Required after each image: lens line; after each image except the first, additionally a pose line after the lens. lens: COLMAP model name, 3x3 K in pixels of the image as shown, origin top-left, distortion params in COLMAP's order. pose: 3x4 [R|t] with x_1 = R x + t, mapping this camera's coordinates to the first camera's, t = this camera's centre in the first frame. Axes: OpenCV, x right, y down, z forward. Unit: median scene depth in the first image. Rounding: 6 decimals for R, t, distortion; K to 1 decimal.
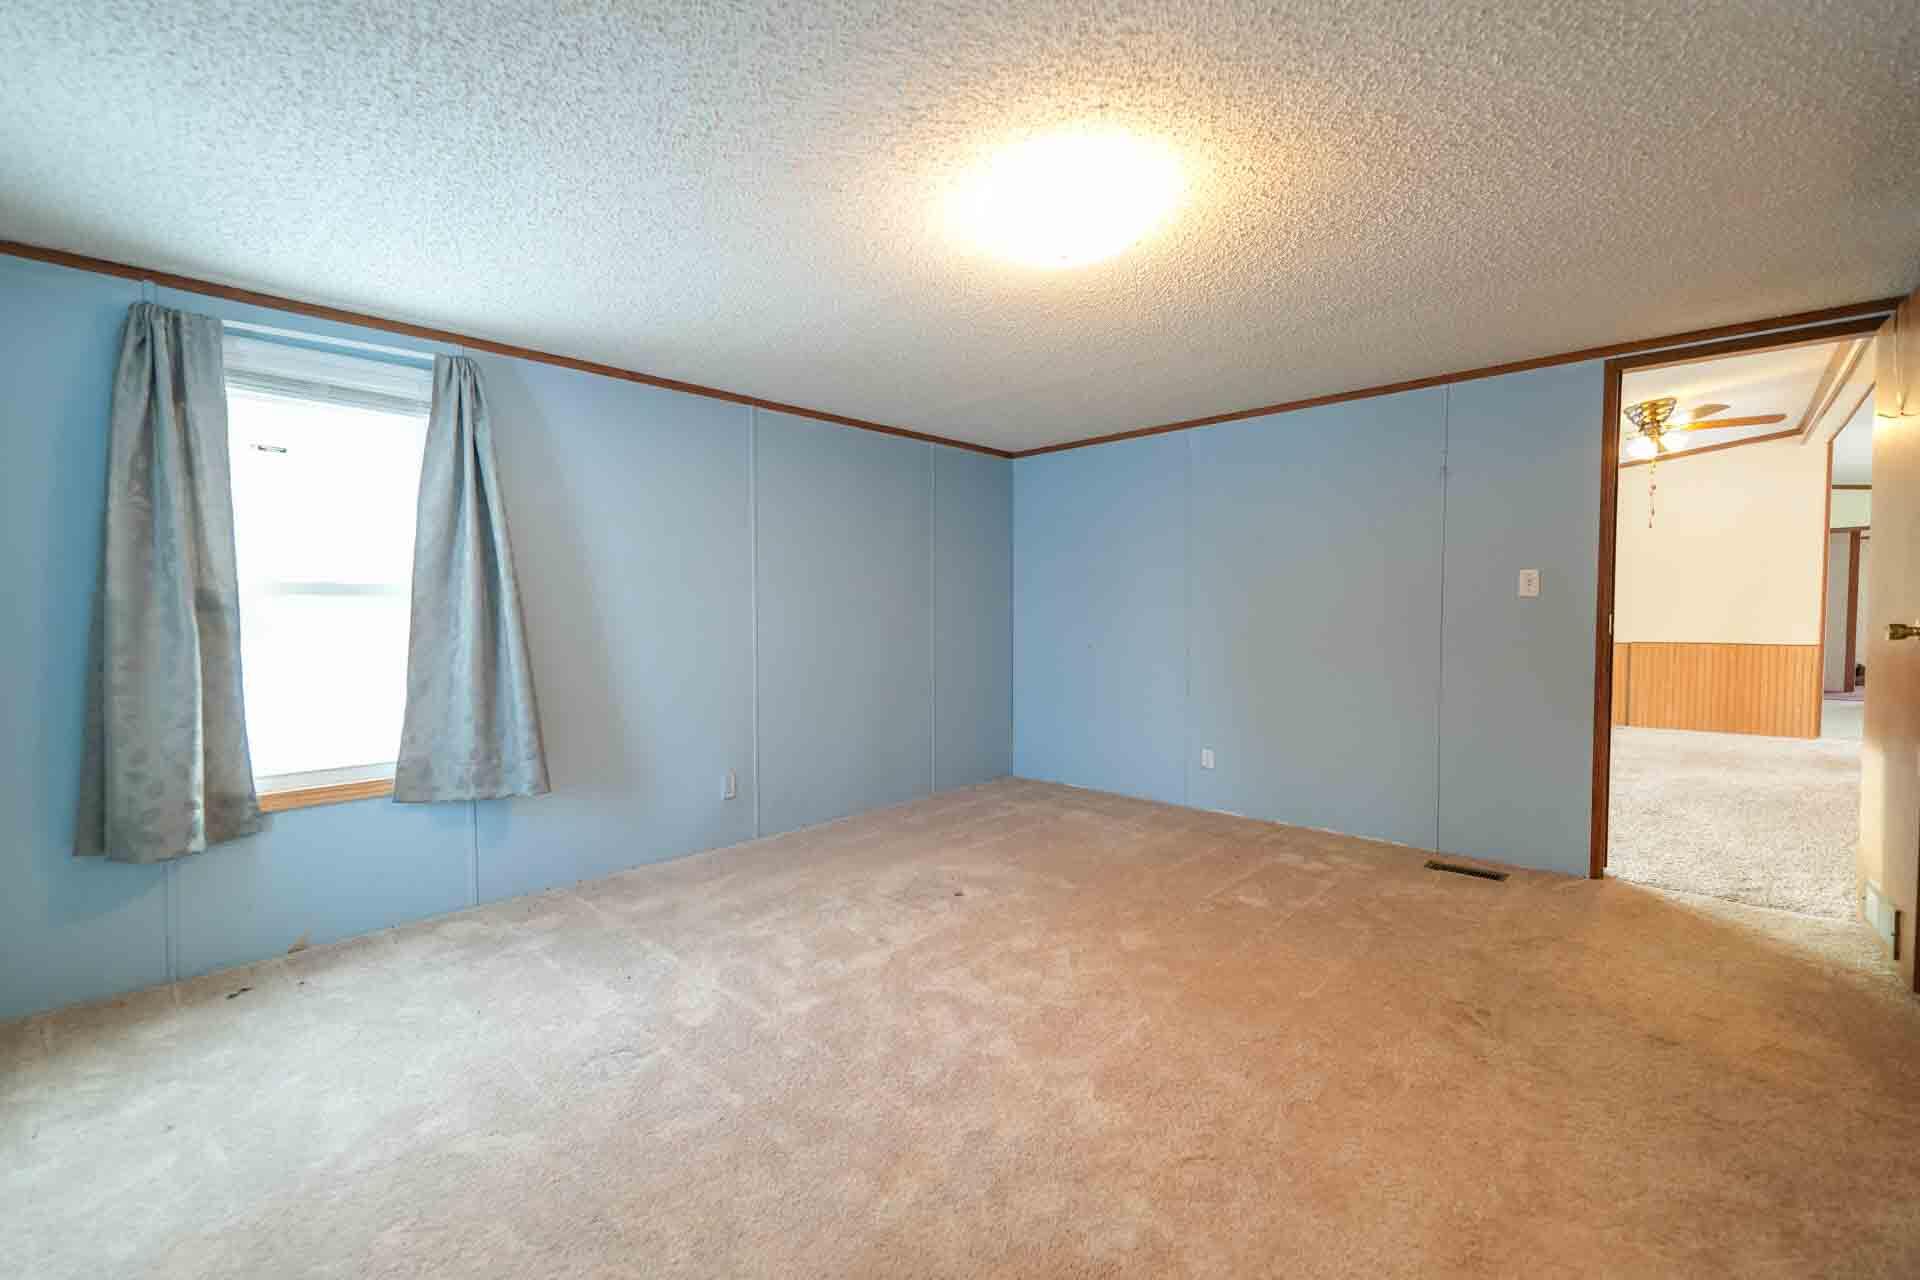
lens RADIAL K [[796.6, 0, 950.6], [0, 796.6, 636.2], [0, 0, 1]] dist [-0.000499, -0.000562]
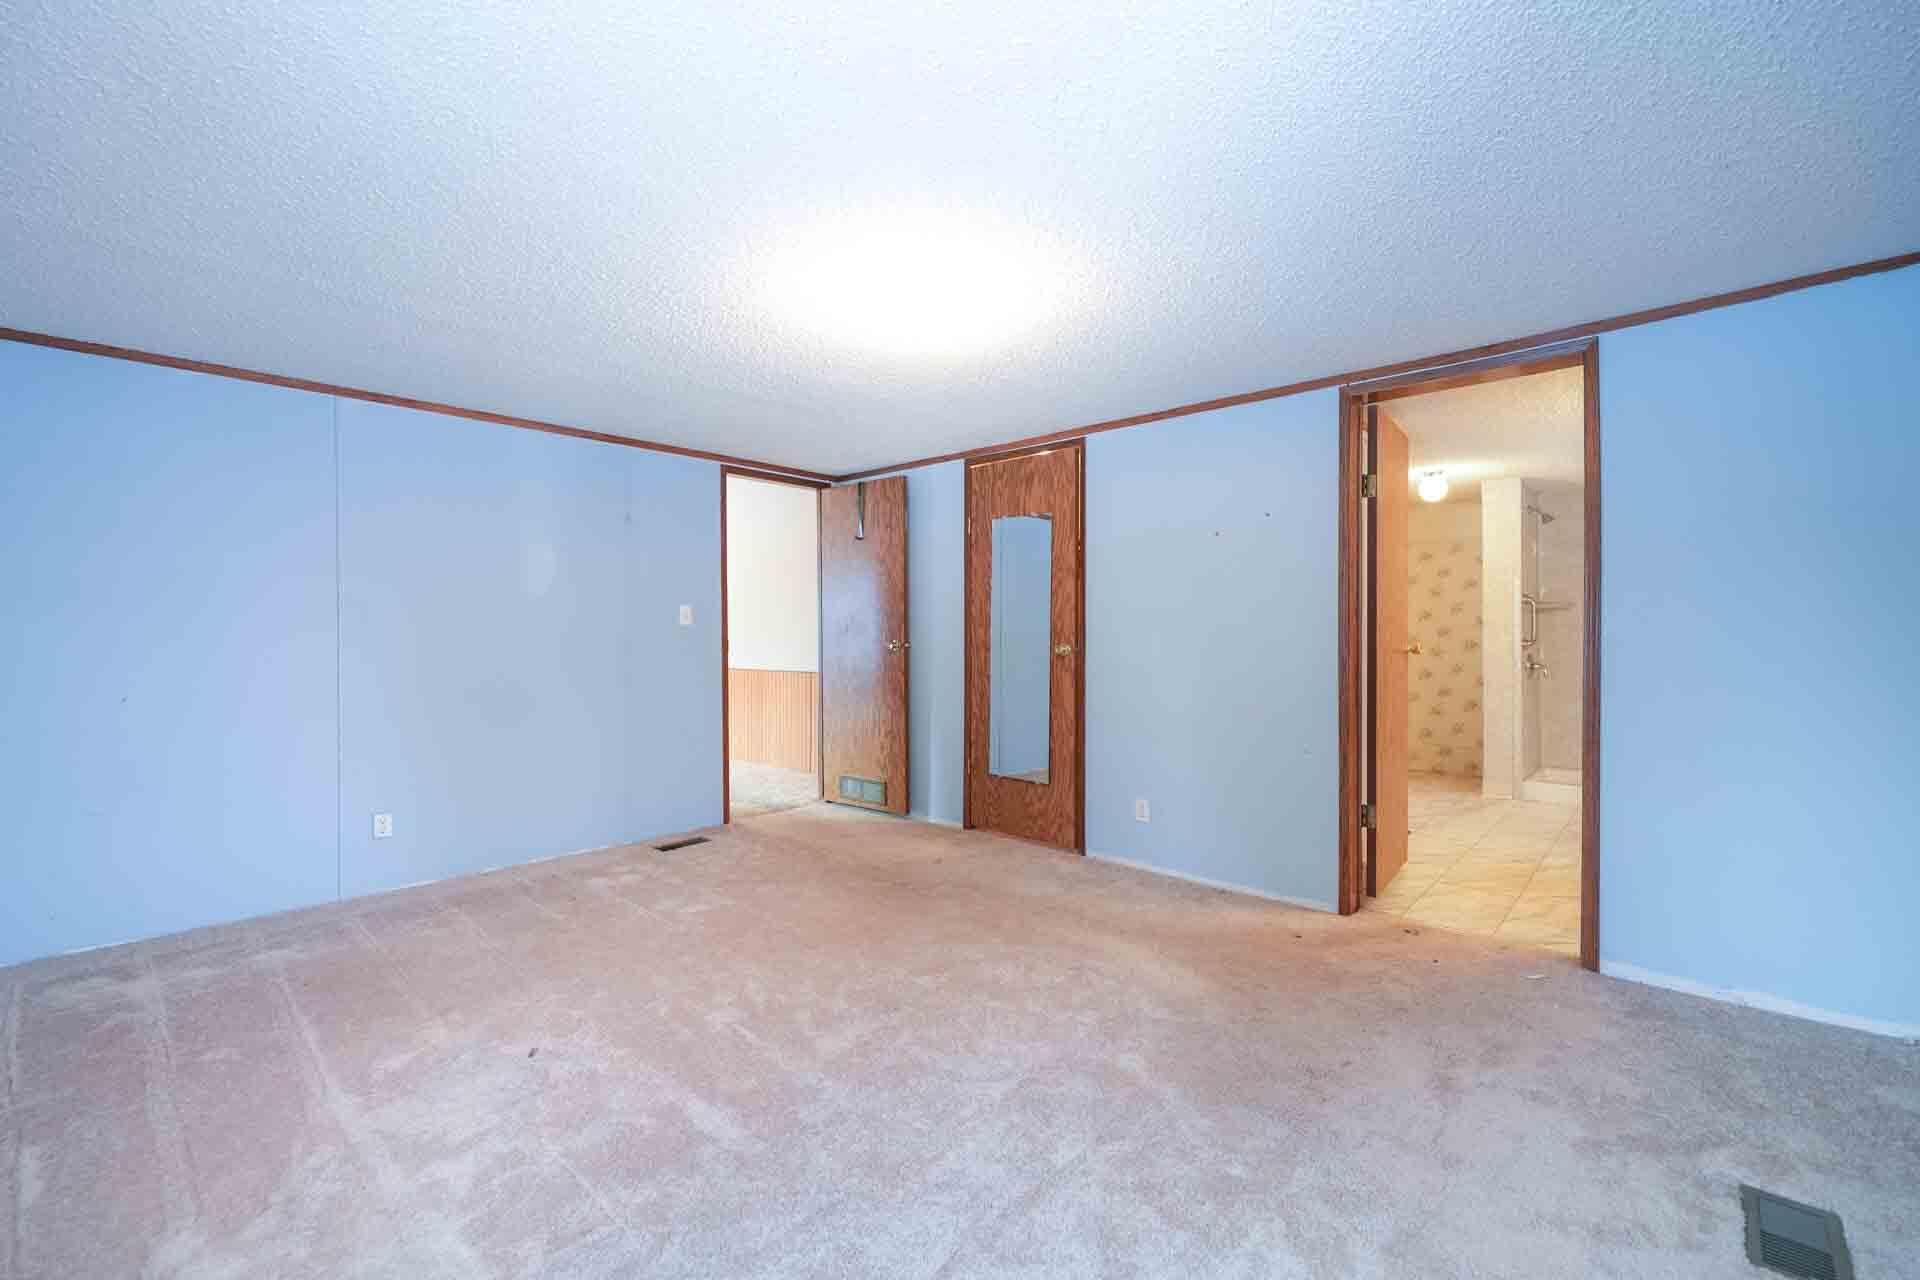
lens RADIAL K [[796.6, 0, 950.6], [0, 796.6, 636.2], [0, 0, 1]] dist [-0.000499, -0.000562]
pose [[0.007037, -0.003488, 0.999969, -0.594686], [0.036927, 0.999313, 0.003226, -0.020507], [-0.999293, 0.036903, 0.007161, 0.551649]]
